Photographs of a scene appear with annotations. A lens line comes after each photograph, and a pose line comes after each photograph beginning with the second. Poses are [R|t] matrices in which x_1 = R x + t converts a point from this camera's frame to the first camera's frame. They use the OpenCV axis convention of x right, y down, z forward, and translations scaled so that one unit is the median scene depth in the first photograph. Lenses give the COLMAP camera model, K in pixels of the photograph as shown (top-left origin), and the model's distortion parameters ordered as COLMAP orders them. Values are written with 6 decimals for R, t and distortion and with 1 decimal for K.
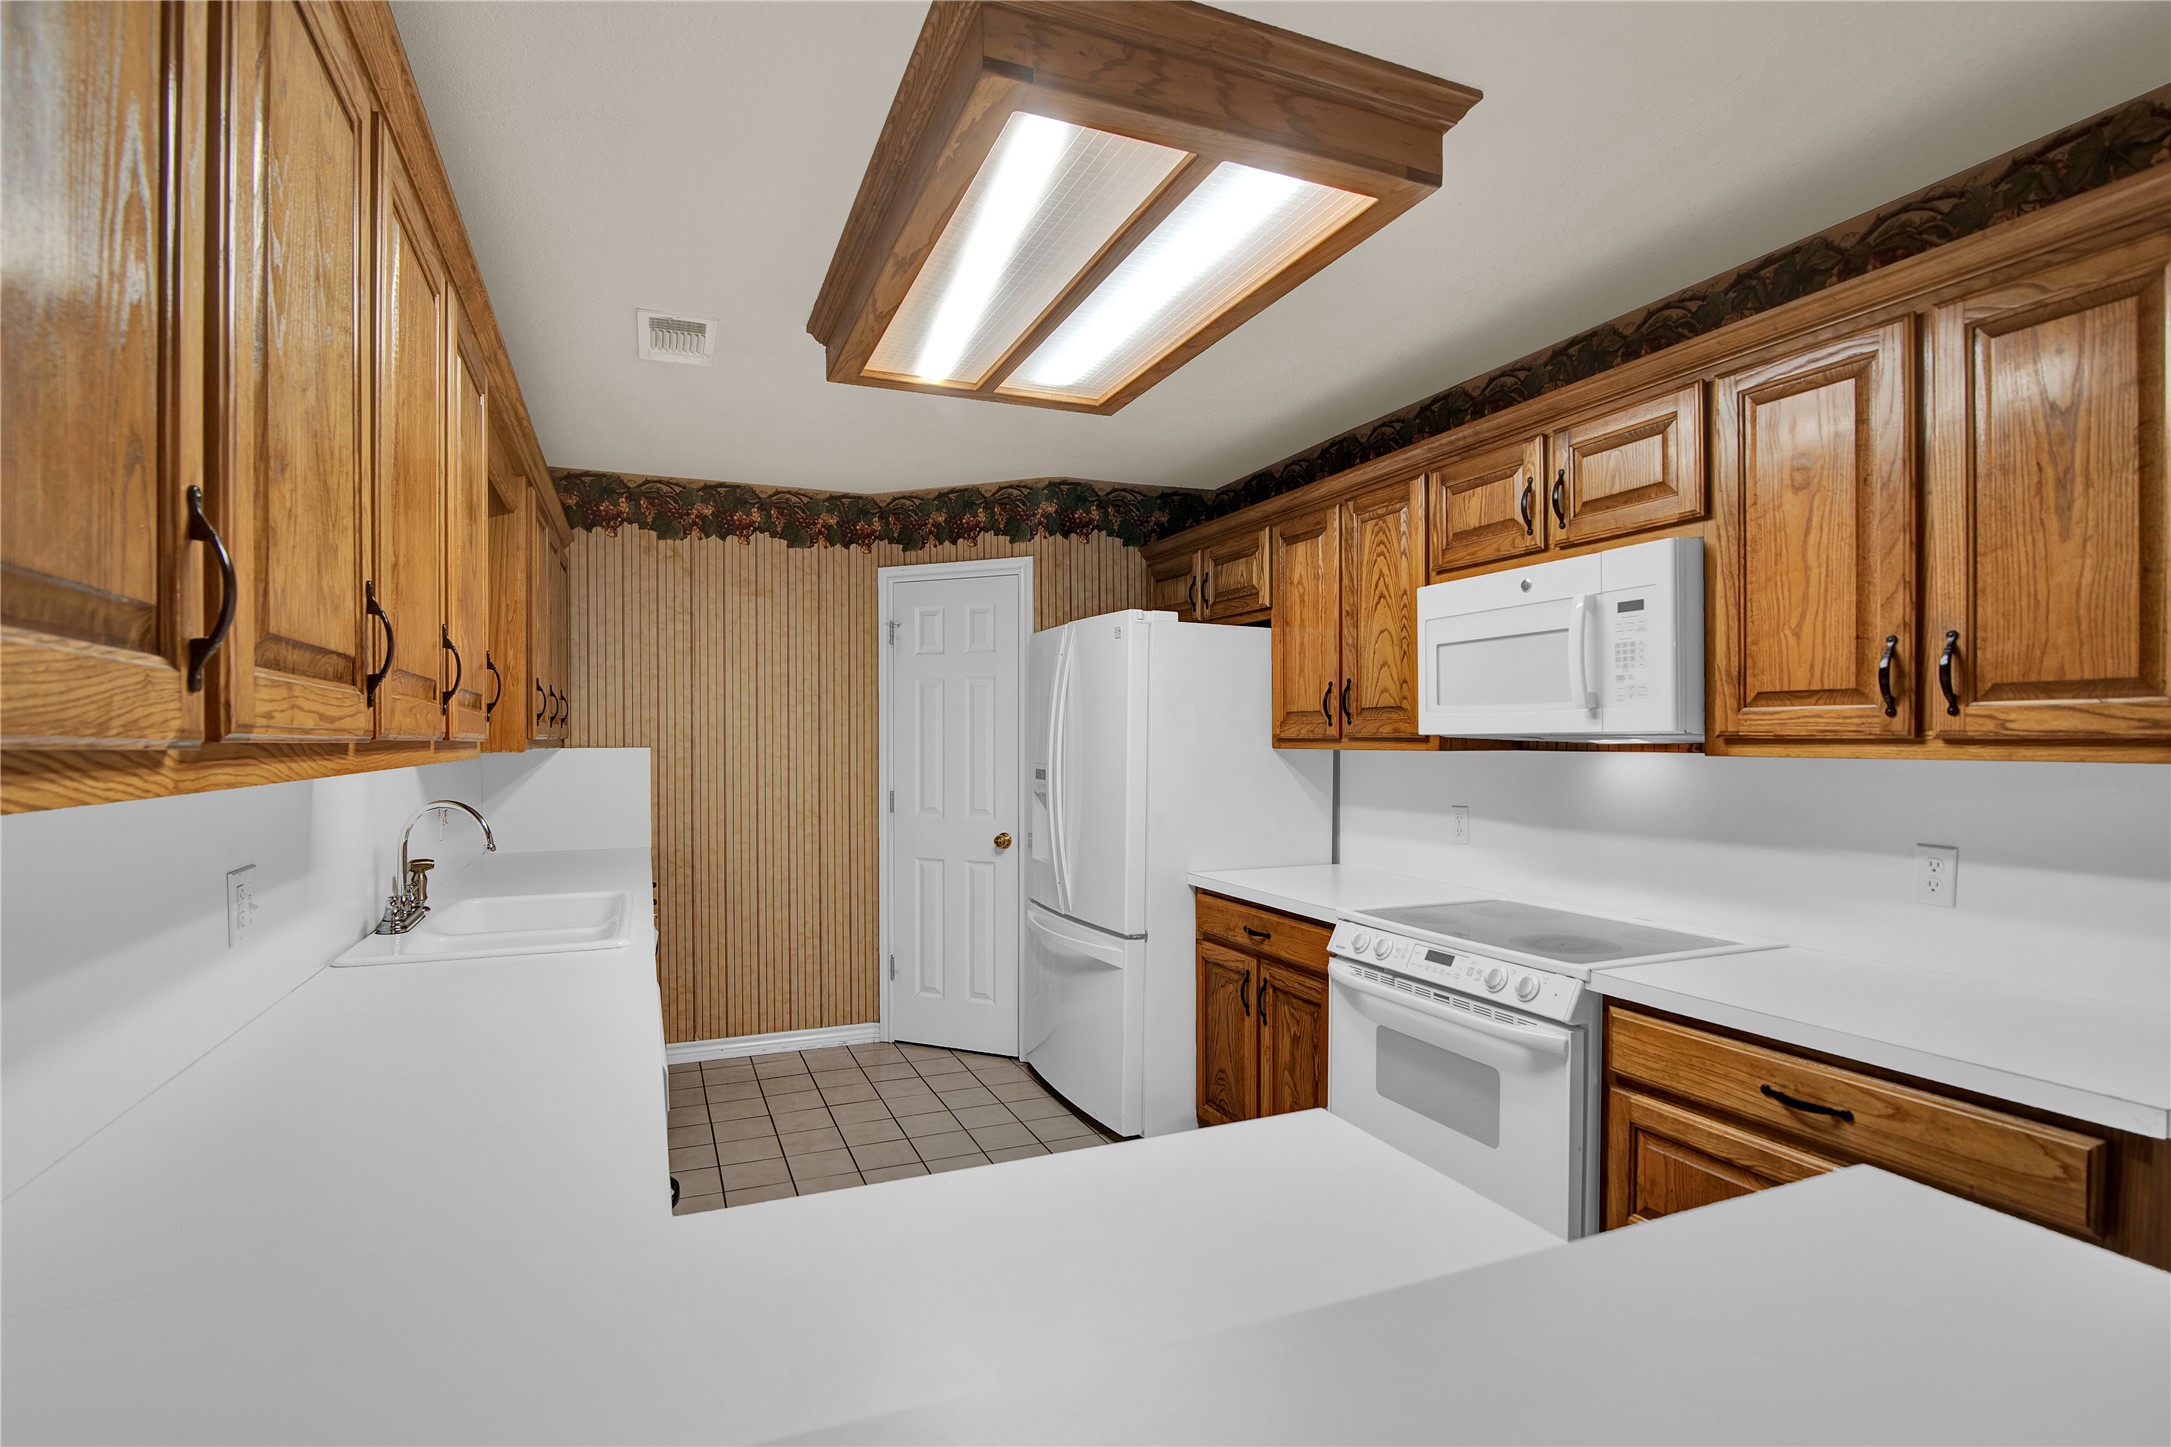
lens RADIAL K [[1025.8, 0, 1059.6], [0, 1025.8, 747.7], [0, 0, 1]] dist [-0.014402, -0.001821]
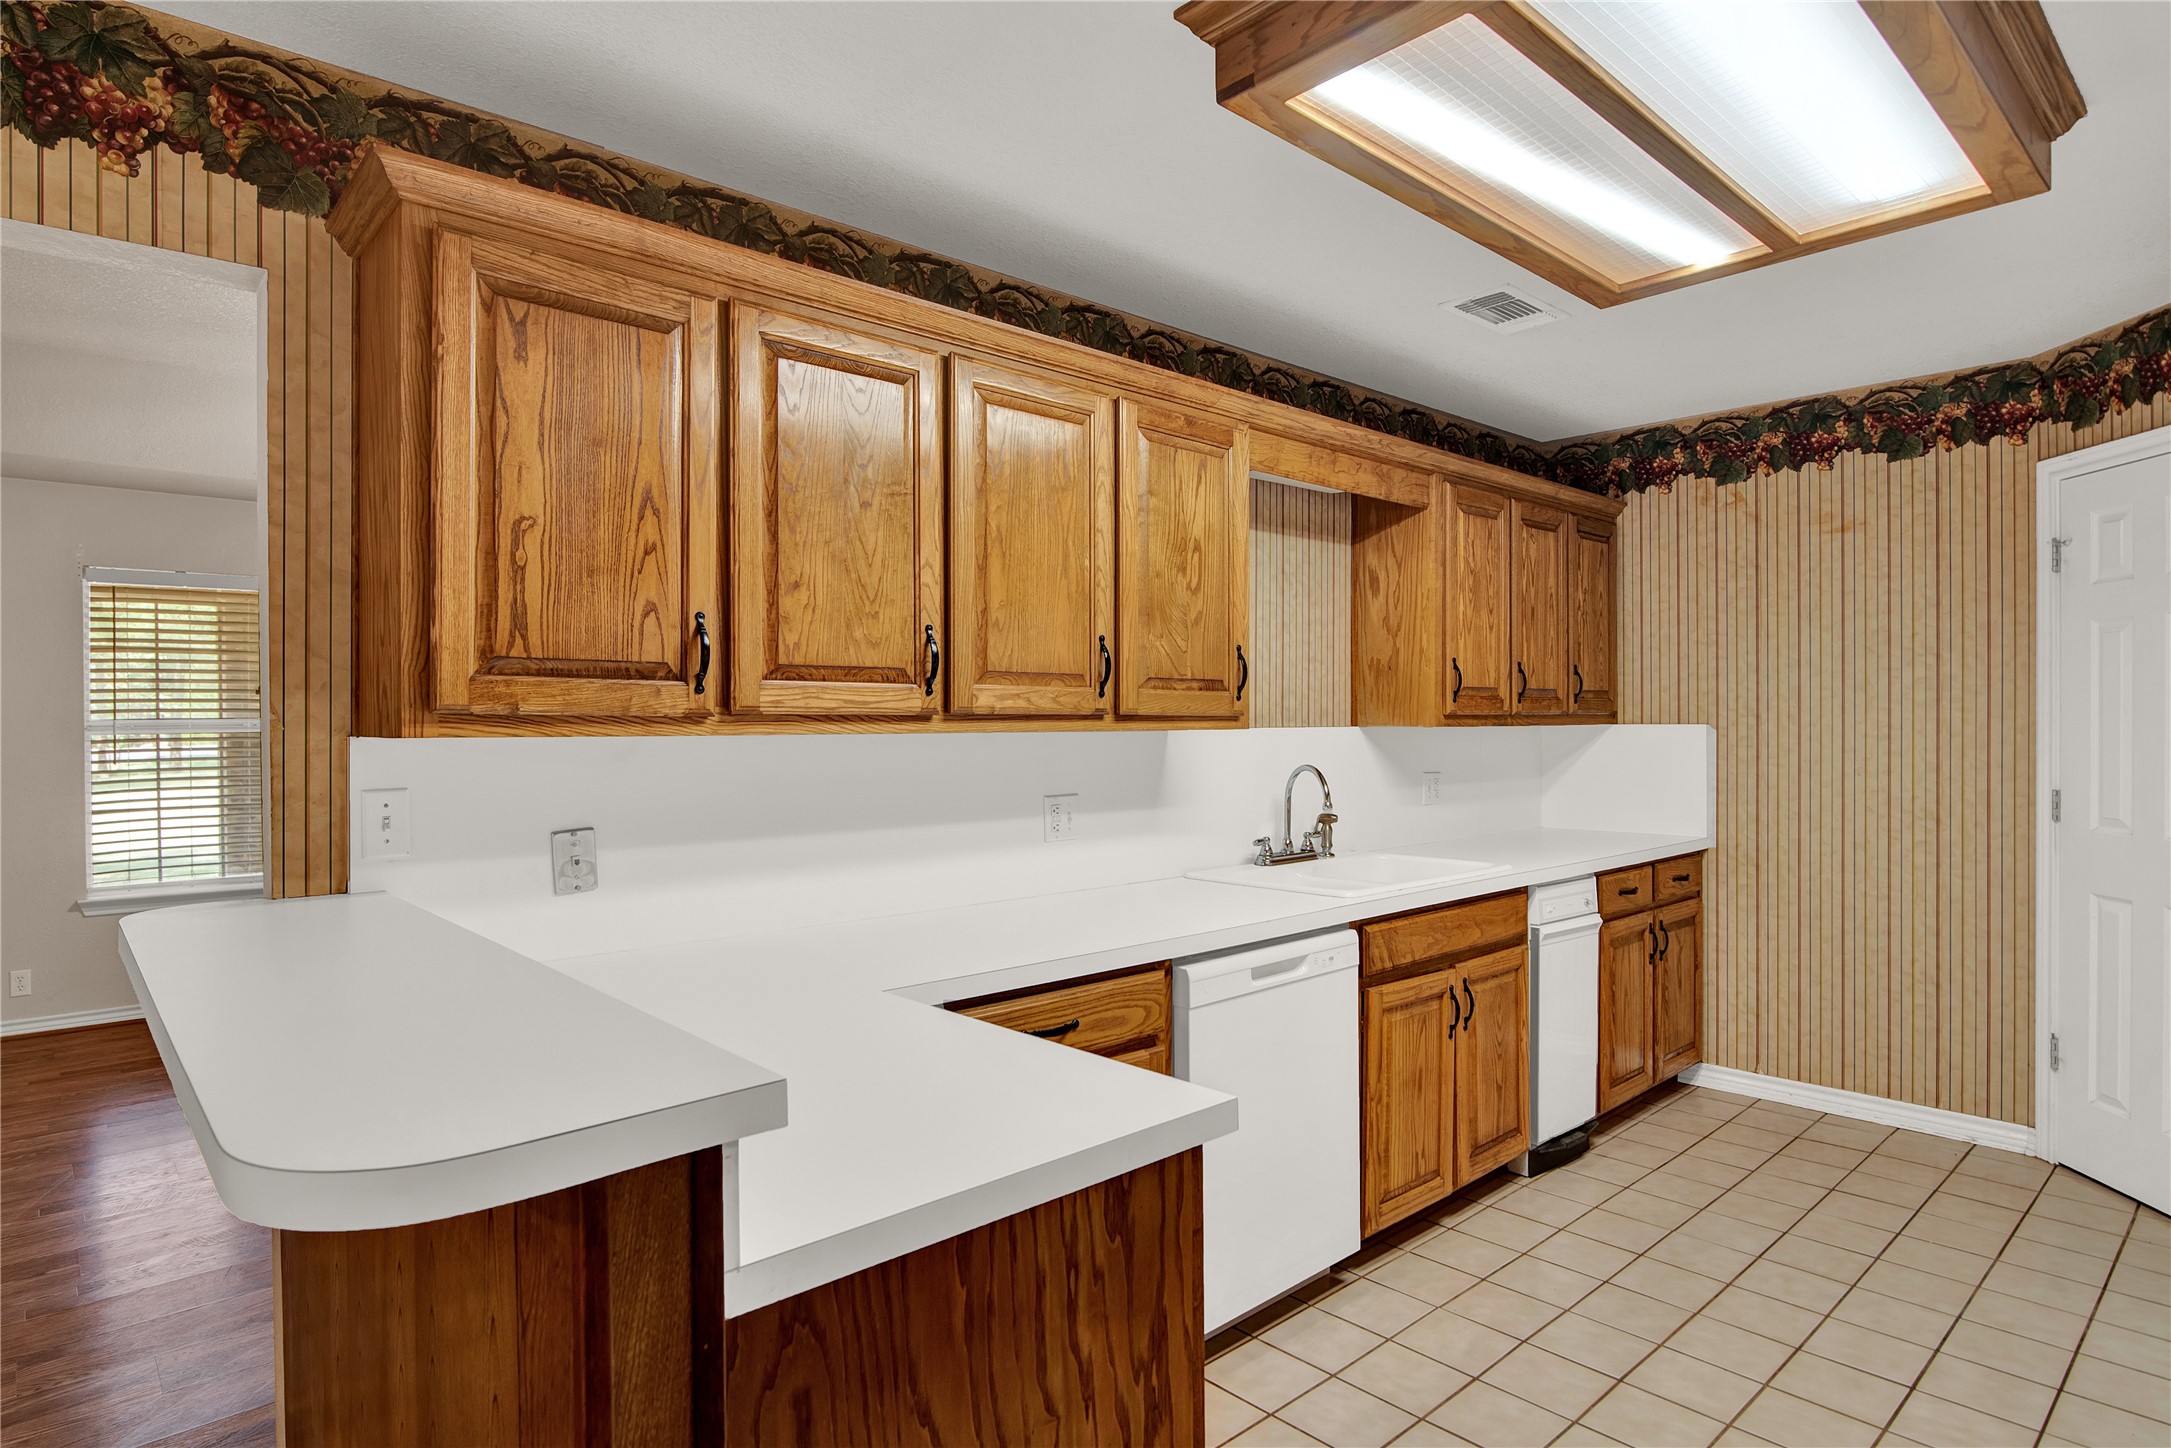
lens RADIAL K [[1151.7, 0, 1057.4], [0, 1151.7, 725.4], [0, 0, 1]] dist [-0.009448, -0.002015]
pose [[0.343969, 0.004729, -0.938969, 0.327378], [-0.005013, 0.999982, 0.003200, 0.000602], [0.938968, 0.003606, 0.343986, 0.131361]]
